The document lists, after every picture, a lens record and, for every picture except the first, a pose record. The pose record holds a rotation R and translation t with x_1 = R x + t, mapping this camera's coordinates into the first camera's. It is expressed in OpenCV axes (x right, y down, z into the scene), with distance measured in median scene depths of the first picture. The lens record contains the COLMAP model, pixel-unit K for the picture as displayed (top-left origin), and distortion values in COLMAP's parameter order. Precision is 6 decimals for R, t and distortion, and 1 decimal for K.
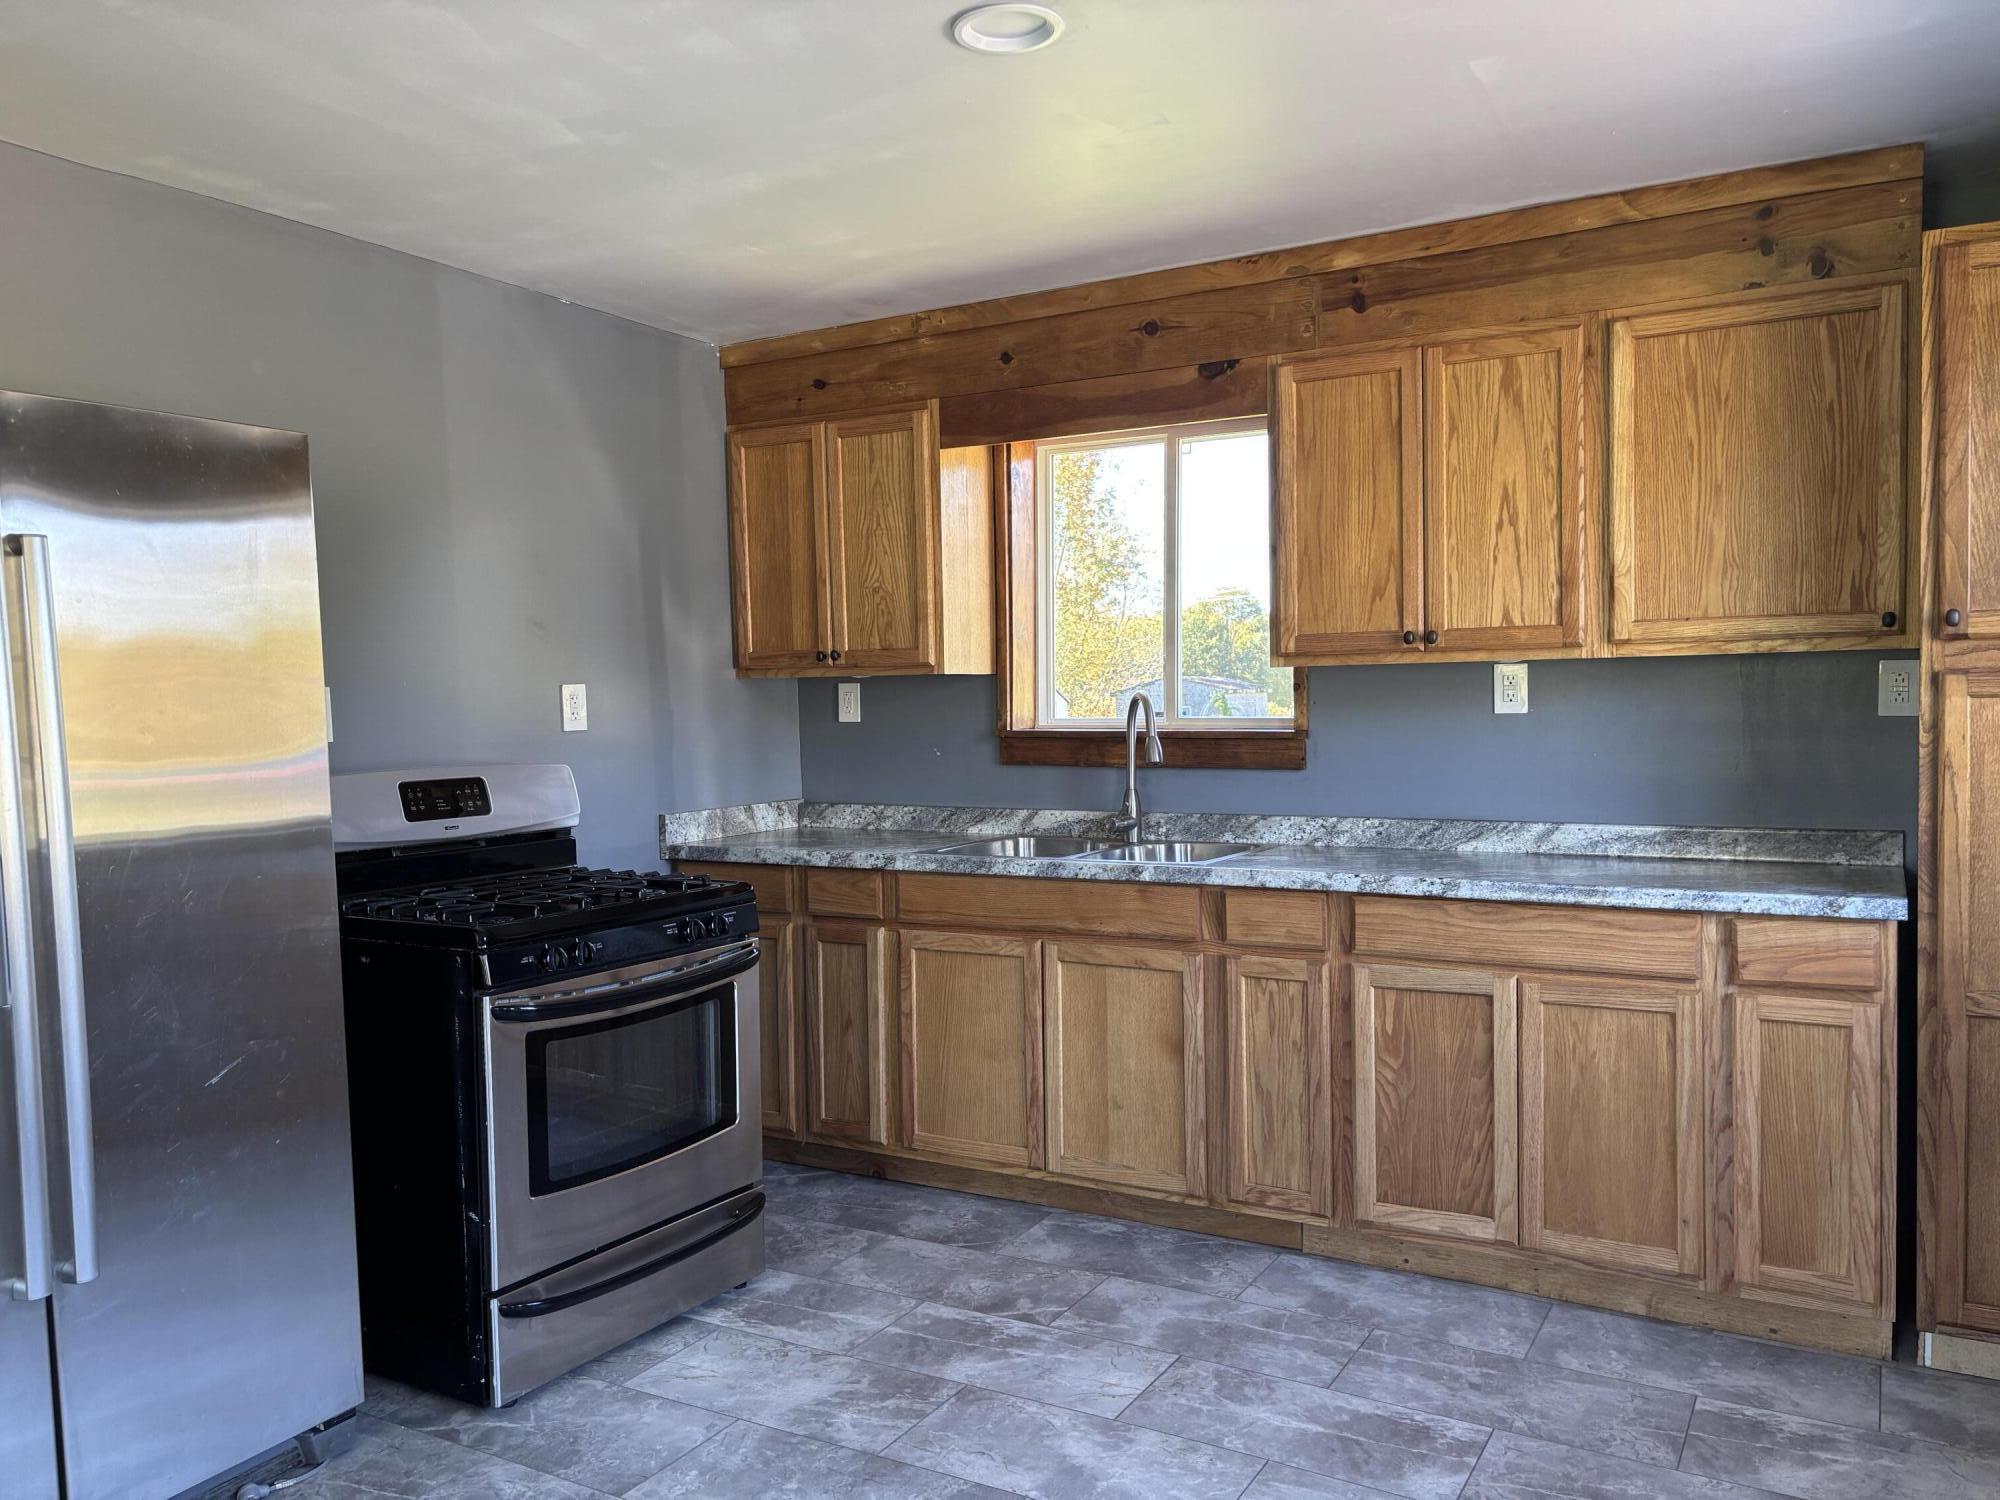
lens RADIAL K [[1507.1, 0, 1005.2], [0, 1507.1, 751.9], [0, 0, 1]] dist [0.053828, -0.044080]
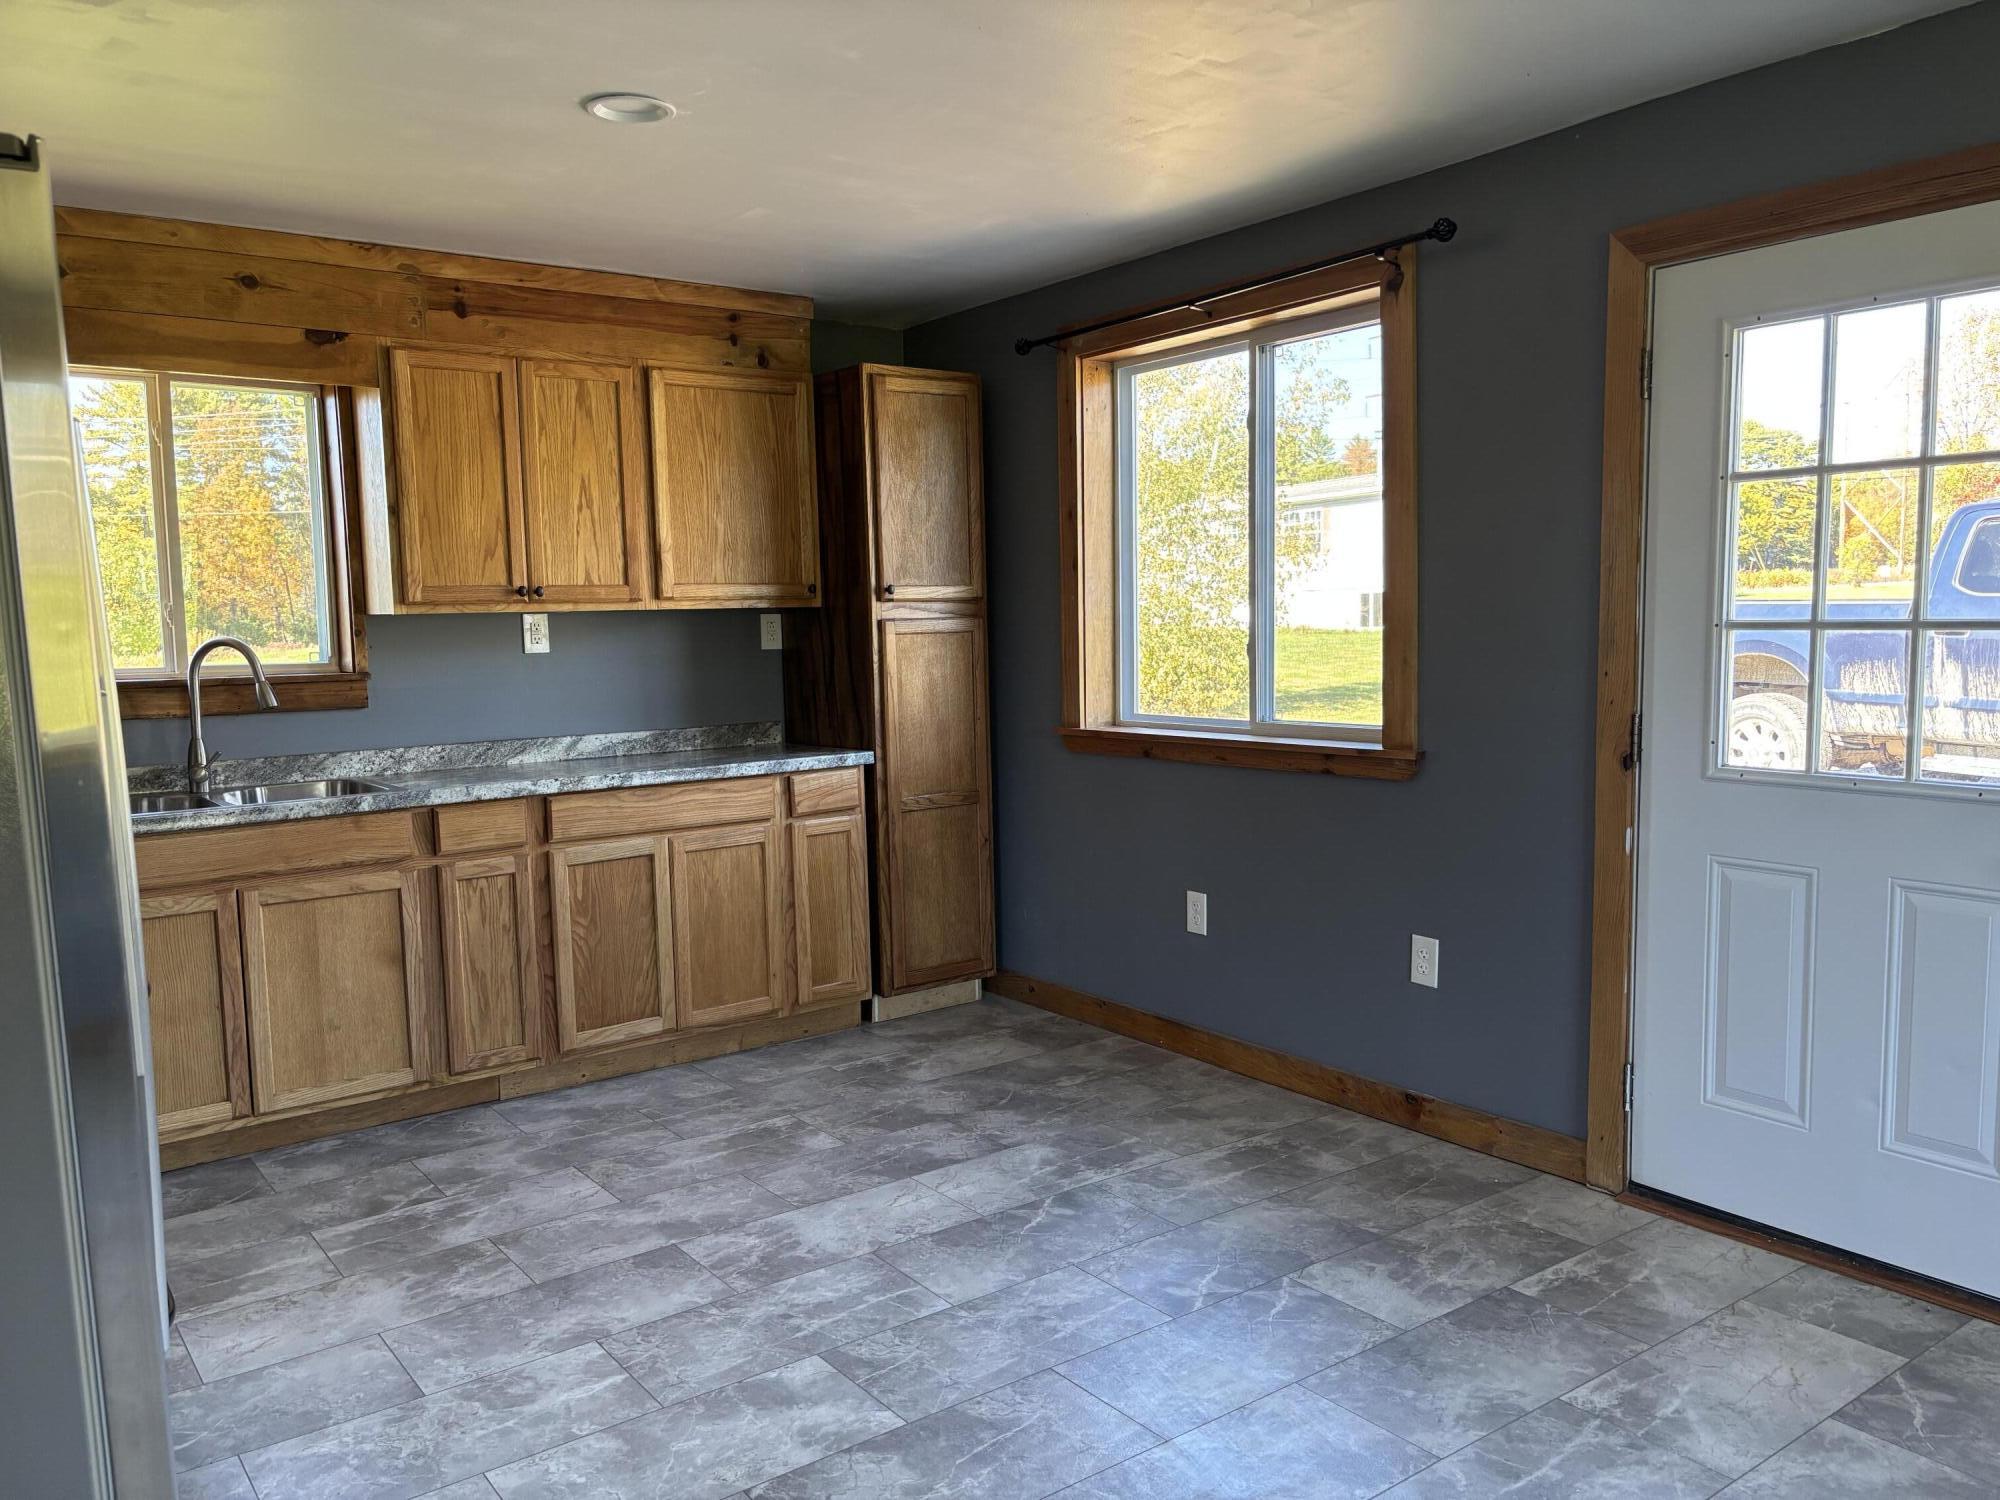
lens RADIAL K [[1507.1, 0, 963.4], [0, 1507.1, 746.1], [0, 0, 1]] dist [0.053828, -0.044080]
pose [[0.419670, -0.070268, 0.904953, -0.765476], [0.054896, 0.997139, 0.051969, 0.006851], [-0.906015, 0.027868, 0.422327, 0.158594]]
